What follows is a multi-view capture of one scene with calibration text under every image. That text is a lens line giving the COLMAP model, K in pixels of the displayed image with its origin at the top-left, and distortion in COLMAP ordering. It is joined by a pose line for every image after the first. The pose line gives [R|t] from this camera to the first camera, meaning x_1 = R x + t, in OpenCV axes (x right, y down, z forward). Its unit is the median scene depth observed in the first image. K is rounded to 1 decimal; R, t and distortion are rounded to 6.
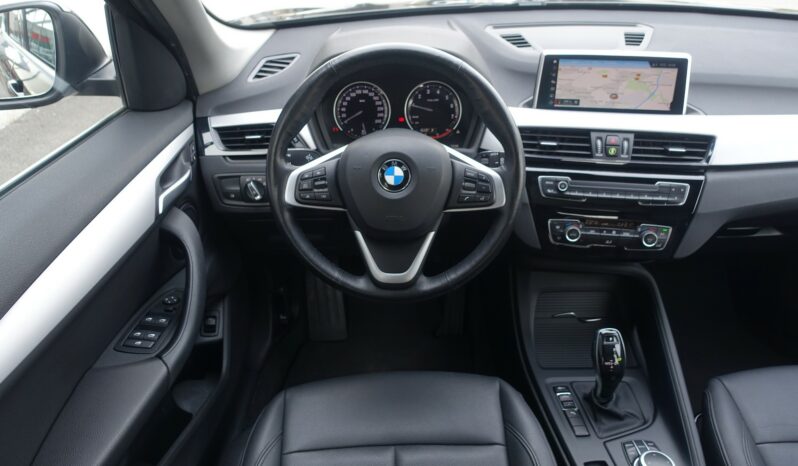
lens RADIAL K [[547.8, 0, 400.7], [0, 547.8, 231.7], [0, 0, 1]] dist [-0.006141, -0.001567]
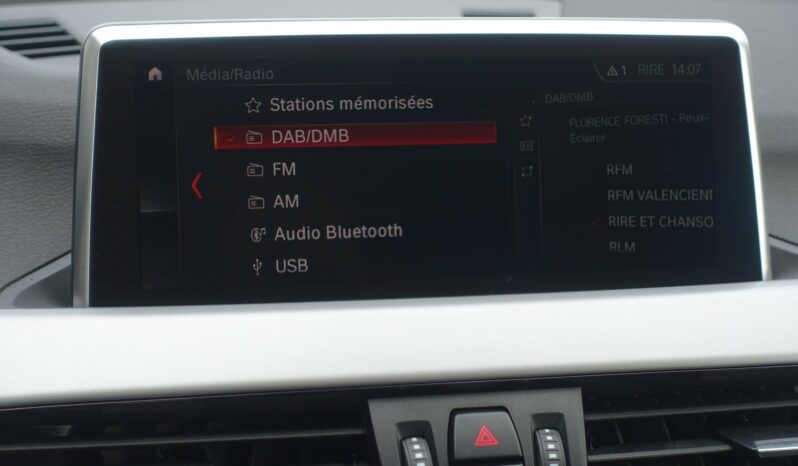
lens RADIAL K [[1248.3, 0, 395.6], [0, 1248.3, 235.4], [0, 0, 1]] dist [-0.096337, 0.000000]
pose [[0.954254, -0.056766, 0.293559, 0.236050], [0.144418, 0.947197, -0.286289, -0.113239], [-0.261807, 0.315587, 0.912065, 0.594941]]
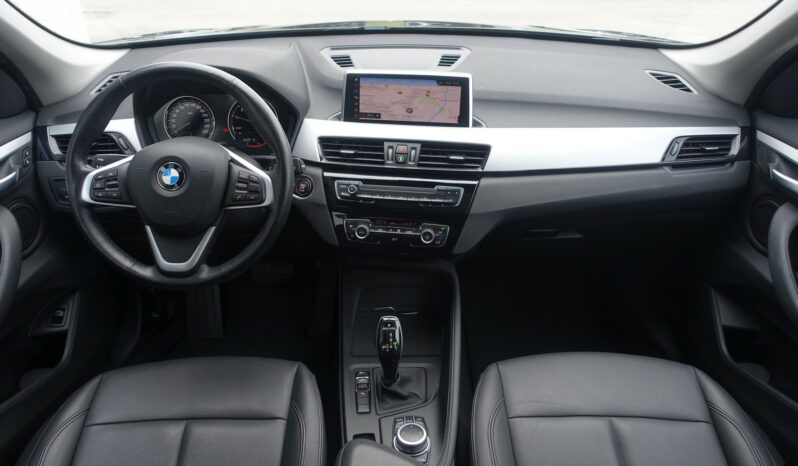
lens RADIAL K [[547.8, 0, 403.1], [0, 547.8, 232.3], [0, 0, 1]] dist [-0.006141, -0.001567]
pose [[0.999874, 0.005801, 0.014755, 0.374991], [-0.005302, 0.999419, -0.033670, 0.041552], [-0.014942, 0.033587, 0.999324, -0.119254]]
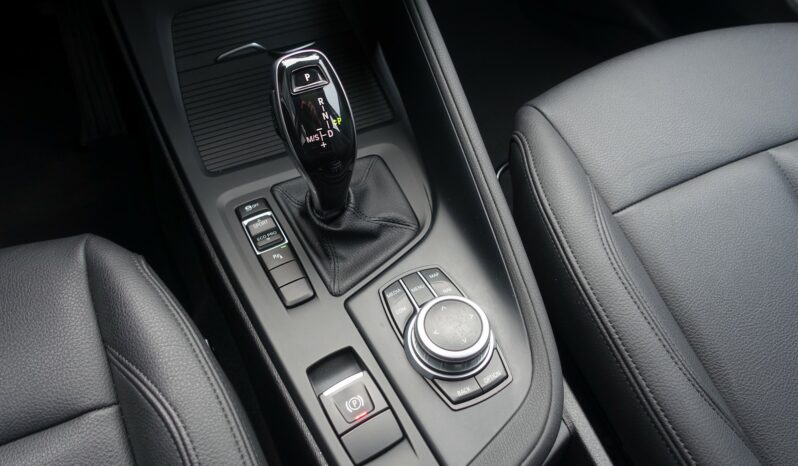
lens RADIAL K [[547.8, 0, 403.2], [0, 547.8, 231.4], [0, 0, 1]] dist [-0.006141, -0.001567]
pose [[0.903760, -0.318238, 0.286255, 0.282480], [0.175017, 0.885040, 0.431362, 0.129177], [-0.390623, -0.339748, 0.855561, 0.561487]]
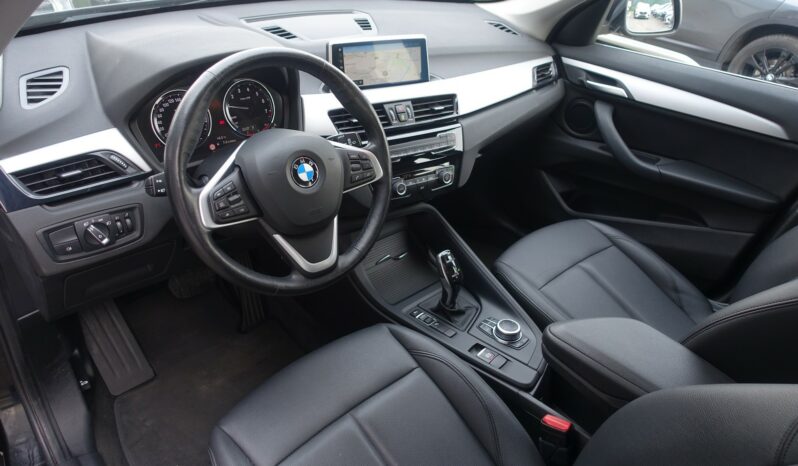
lens RADIAL K [[547.8, 0, 401.4], [0, 547.8, 231.7], [0, 0, 1]] dist [-0.006141, -0.001567]
pose [[0.723954, -0.296847, 0.622714, -0.472714], [0.268193, 0.952783, 0.142396, -0.076688], [-0.635581, 0.063920, 0.769384, 0.054805]]
